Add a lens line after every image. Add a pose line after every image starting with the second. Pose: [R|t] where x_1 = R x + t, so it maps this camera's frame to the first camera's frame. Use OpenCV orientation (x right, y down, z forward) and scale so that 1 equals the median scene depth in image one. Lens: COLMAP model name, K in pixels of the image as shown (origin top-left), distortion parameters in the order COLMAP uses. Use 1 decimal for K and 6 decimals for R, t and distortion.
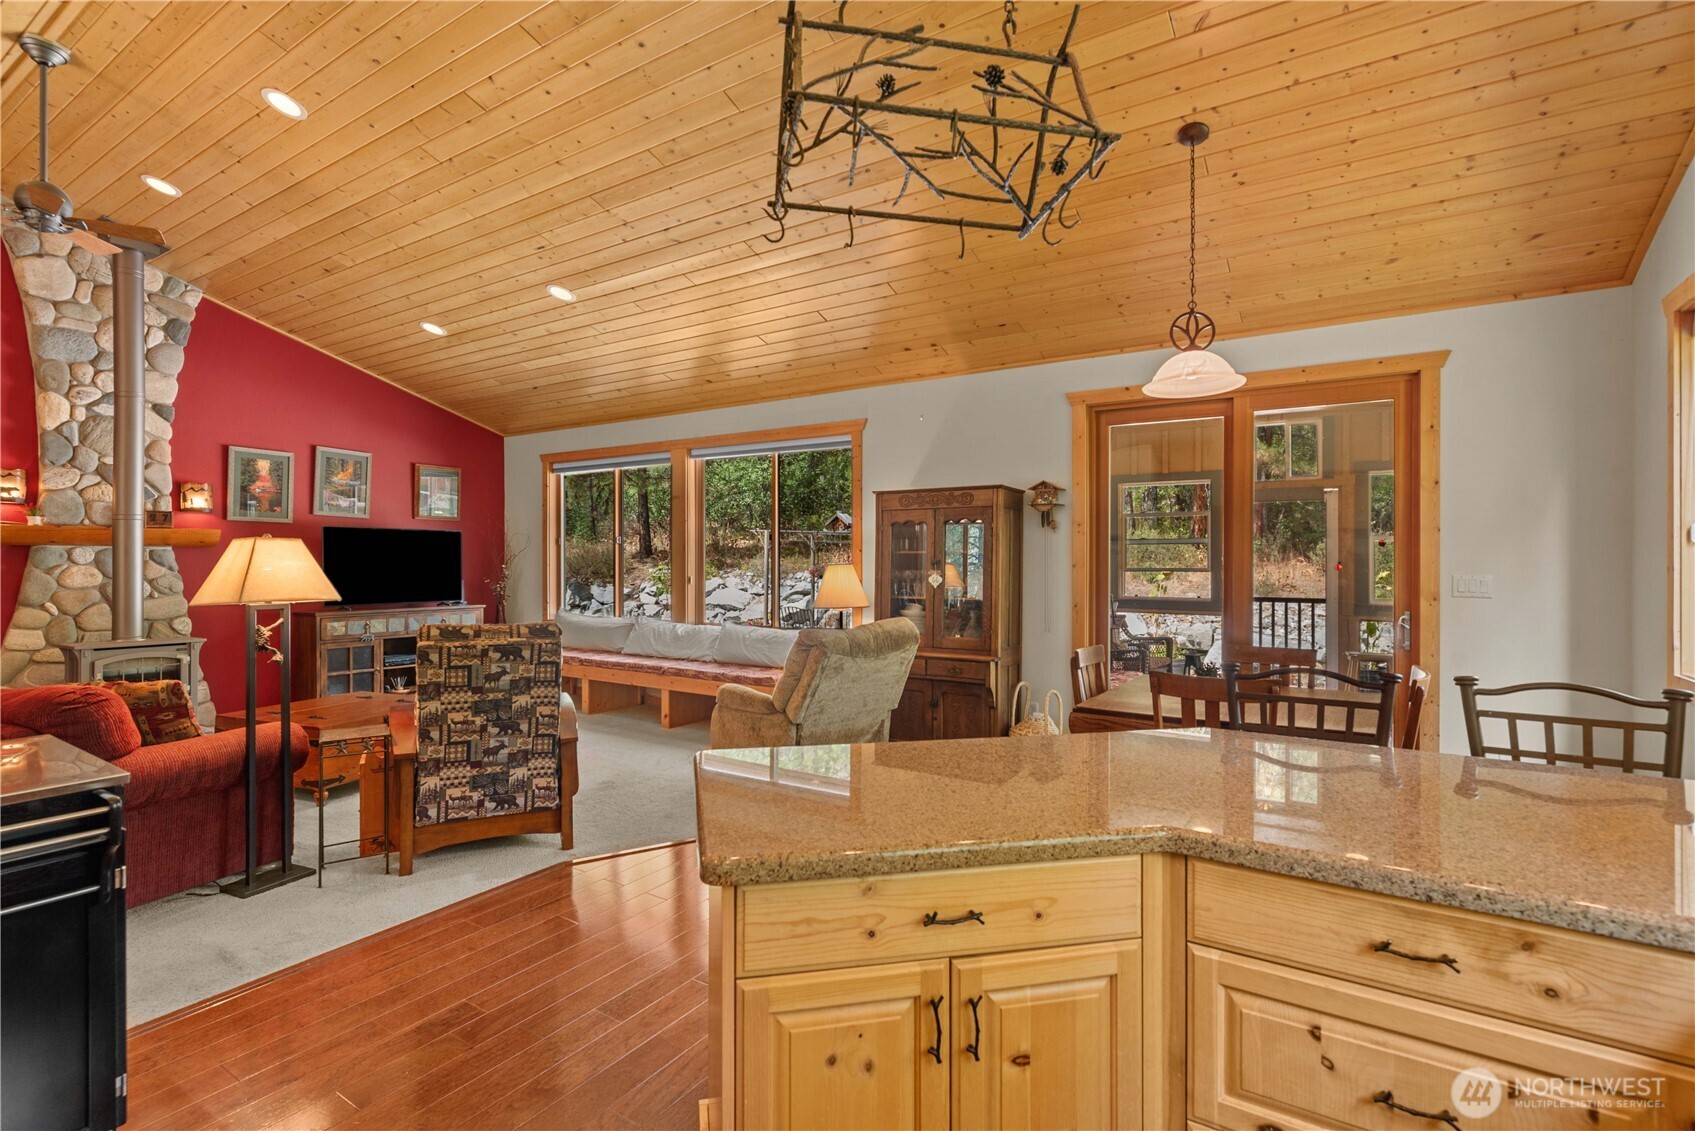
lens RADIAL K [[787.9, 0, 854.0], [0, 787.9, 557.1], [0, 0, 1]] dist [-0.000308, -0.000581]
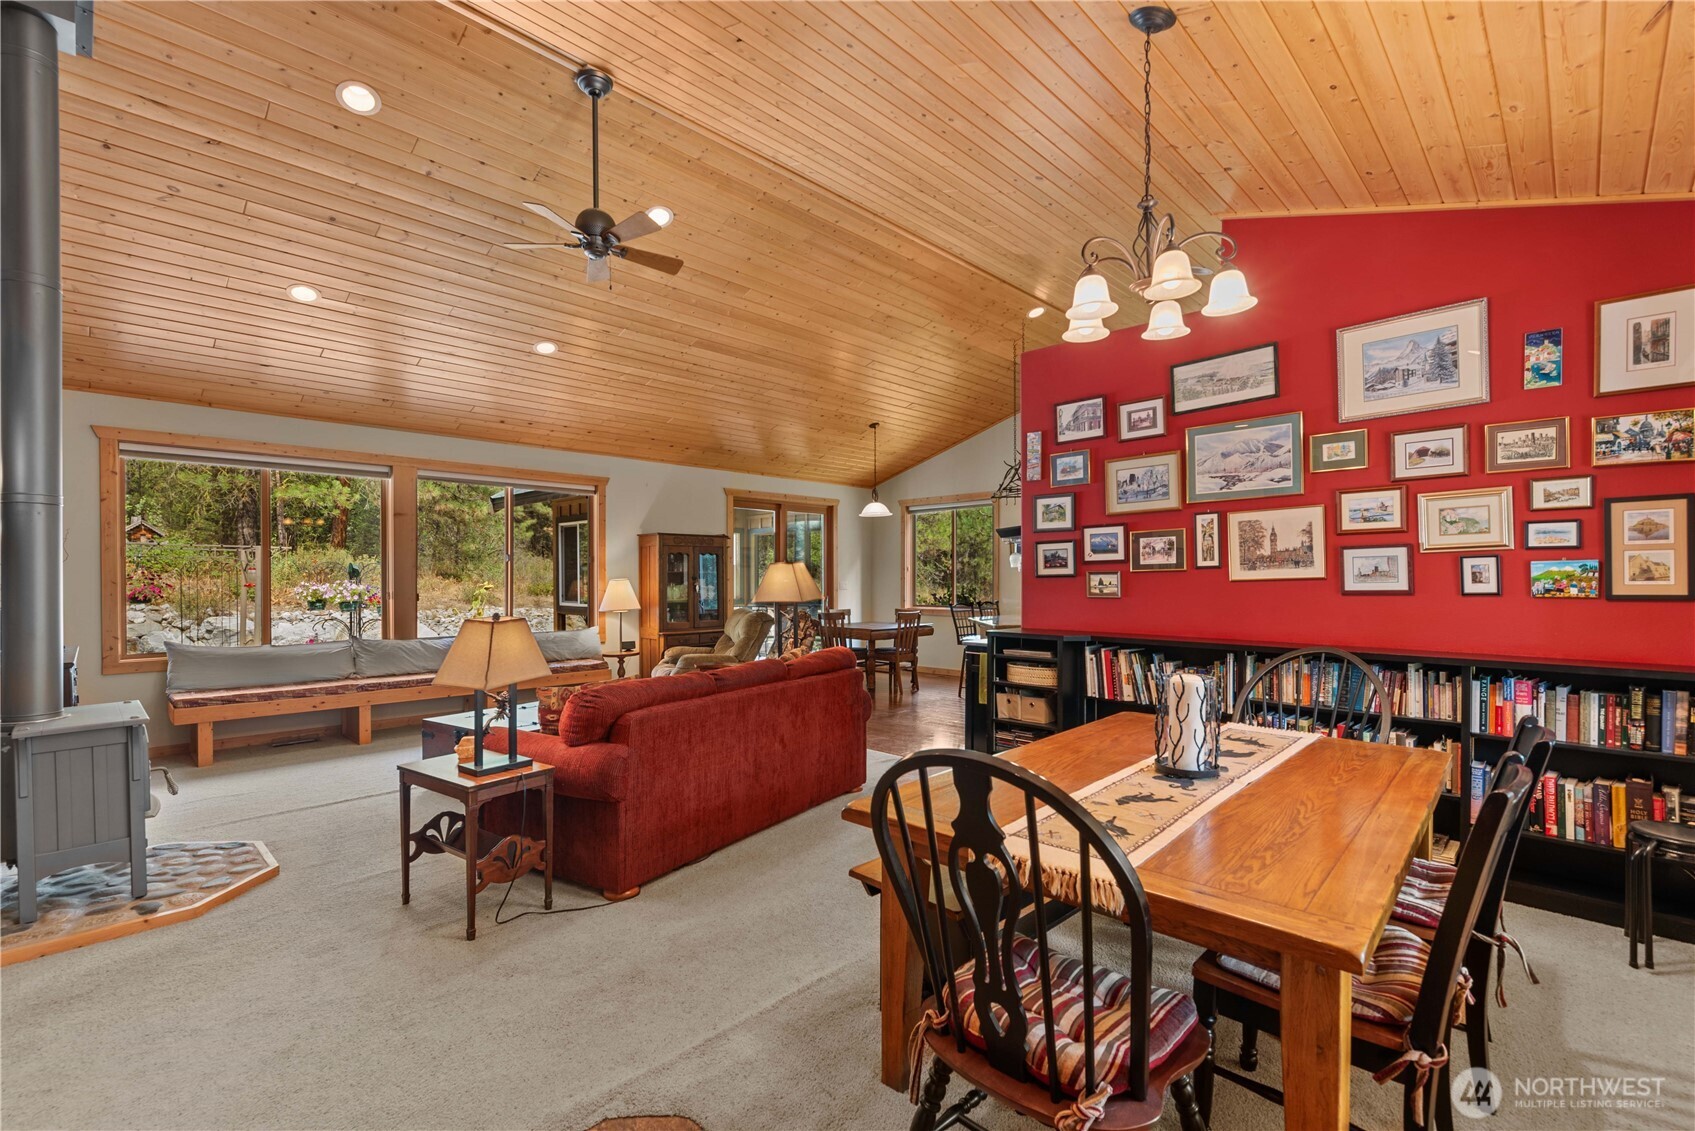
lens RADIAL K [[751.5, 0, 845.7], [0, 751.5, 581.4], [0, 0, 1]] dist [0.001295, 0.000221]
pose [[0.204948, -0.005501, 0.978757, -1.182997], [0.001205, 0.999985, 0.005368, 0.004692], [-0.978772, 0.000079, 0.204951, 0.289493]]
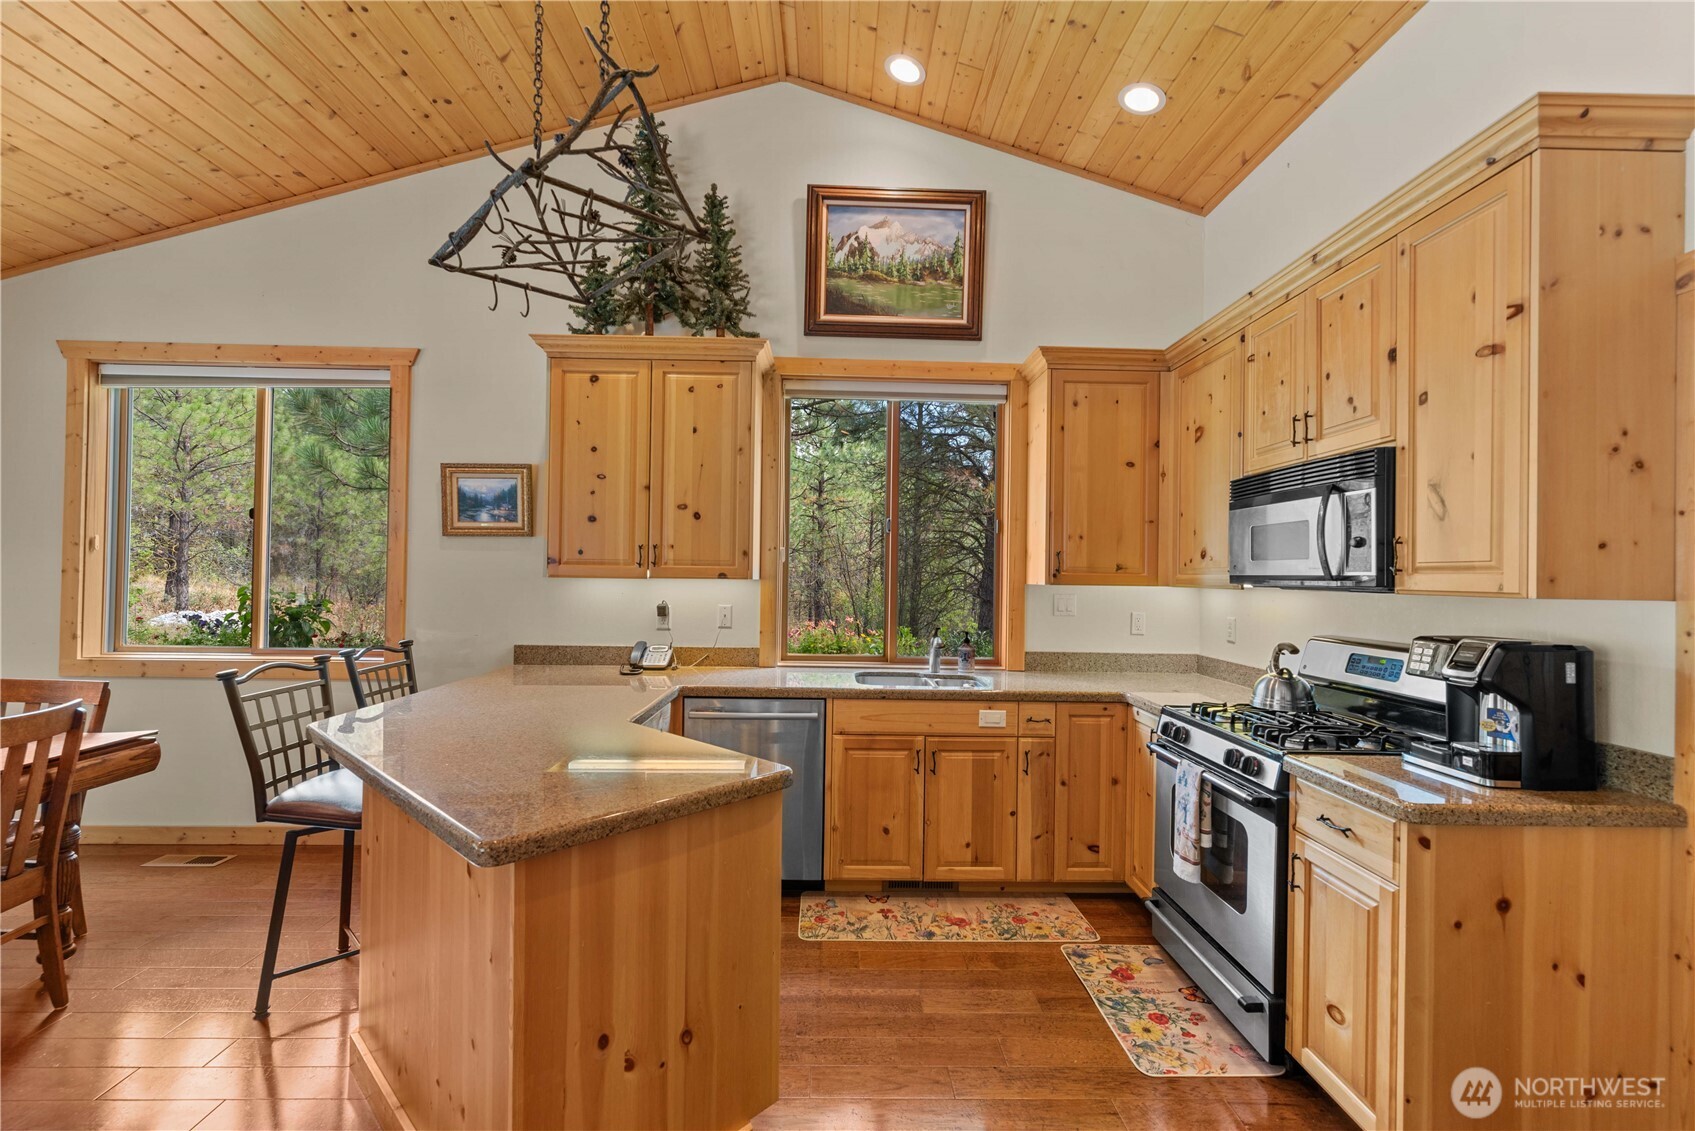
lens RADIAL K [[732.0, 0, 850.9], [0, 732.0, 571.0], [0, 0, 1]] dist [-0.000385, 0.000385]
pose [[-0.562203, -0.005768, 0.826979, -0.279888], [-0.017563, 0.999833, -0.004967, -0.000386], [-0.826813, -0.017317, -0.562211, 0.332452]]
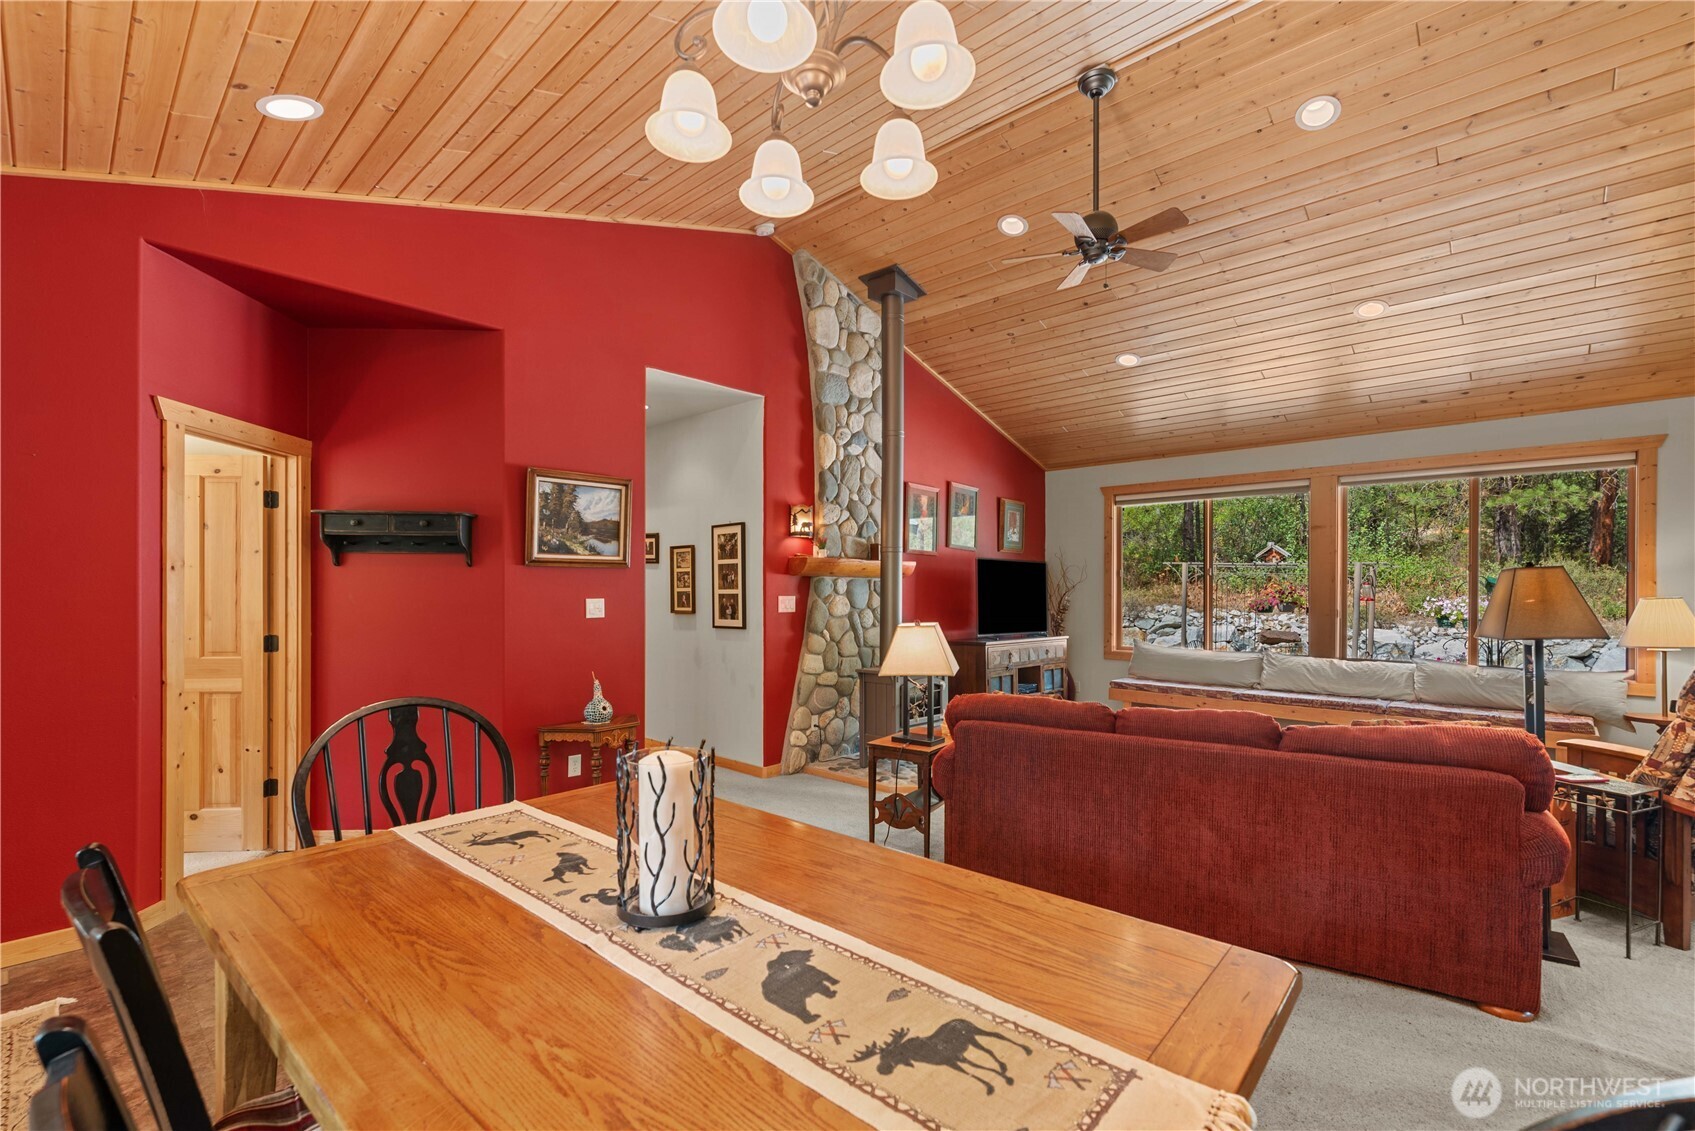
lens RADIAL K [[747.8, 0, 843.0], [0, 747.8, 590.5], [0, 0, 1]] dist [0.000640, 0.000069]
pose [[0.983474, 0.004064, -0.181004, -0.715720], [-0.004008, 0.999992, 0.000677, 0.003190], [0.181005, 0.000060, 0.983482, 0.000470]]
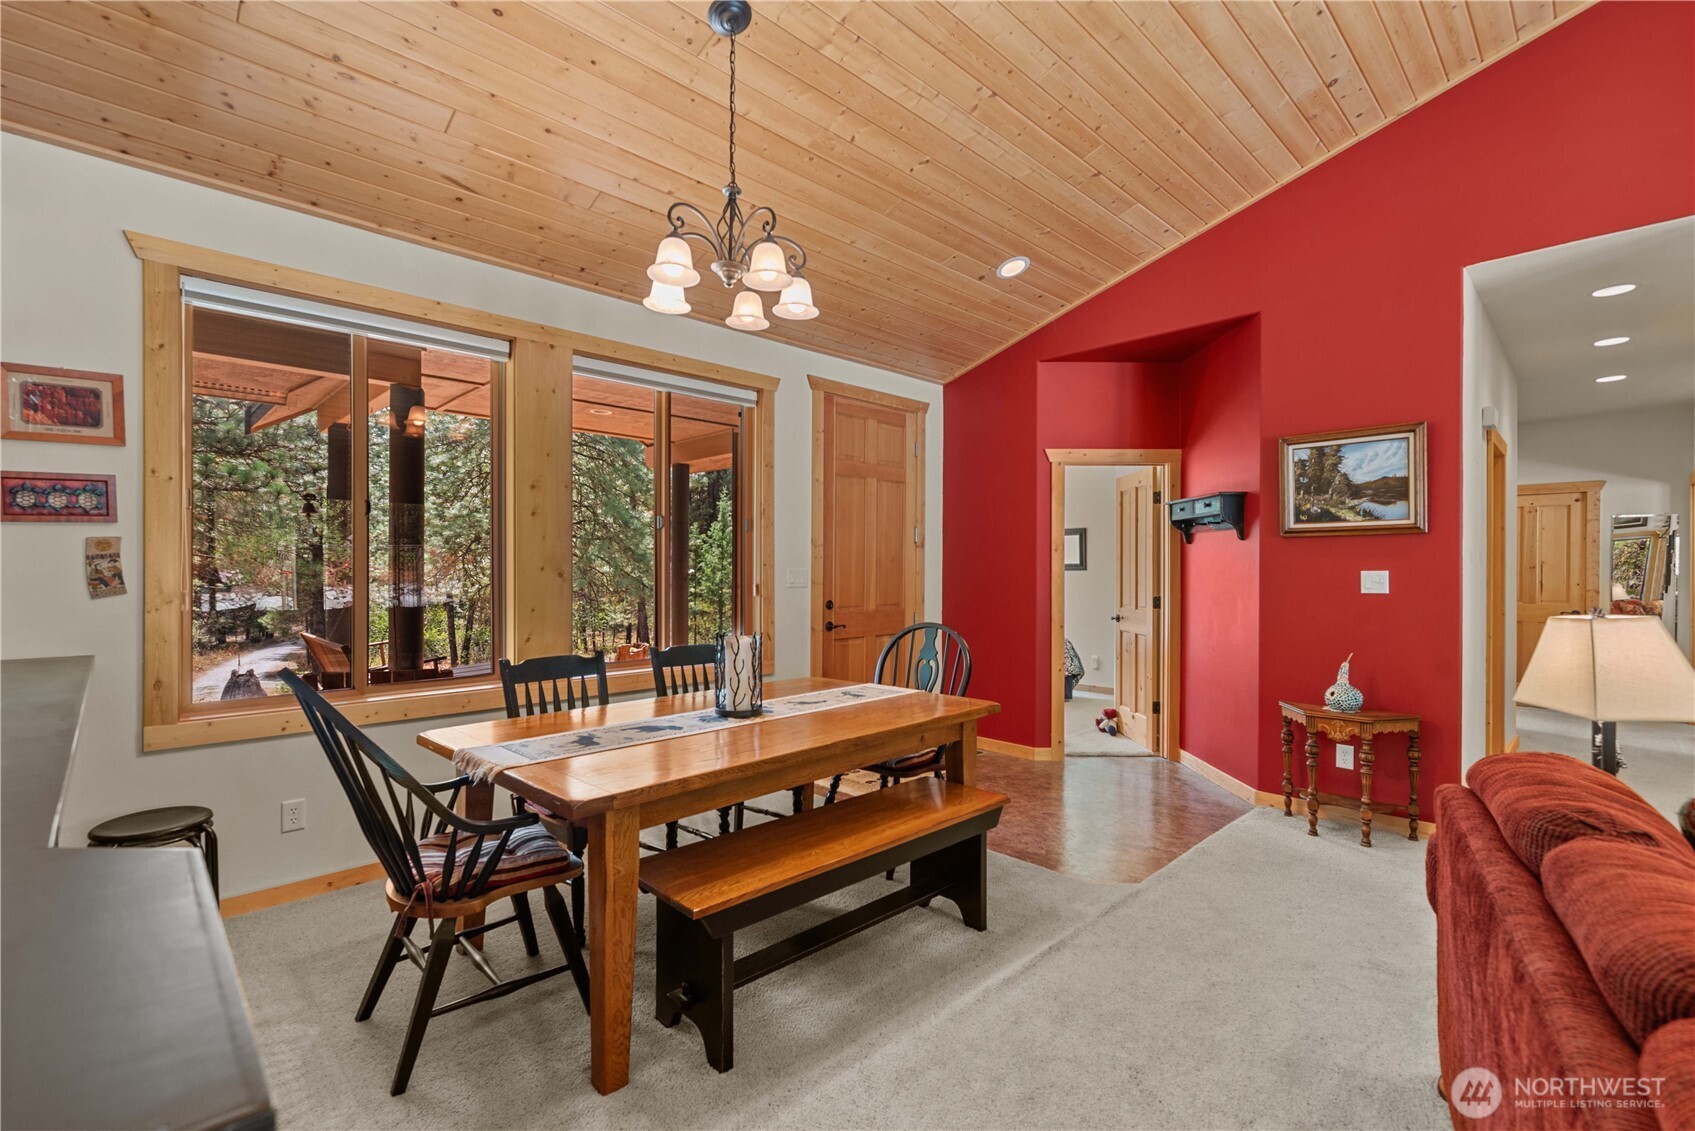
lens RADIAL K [[754.0, 0, 854.2], [0, 754.0, 564.3], [0, 0, 1]] dist [0.001925, -0.000532]
pose [[-0.223100, -0.005294, -0.974781, -0.389066], [-0.002307, 0.999985, -0.004903, 0.010797], [0.974793, 0.001155, -0.223109, 0.370067]]
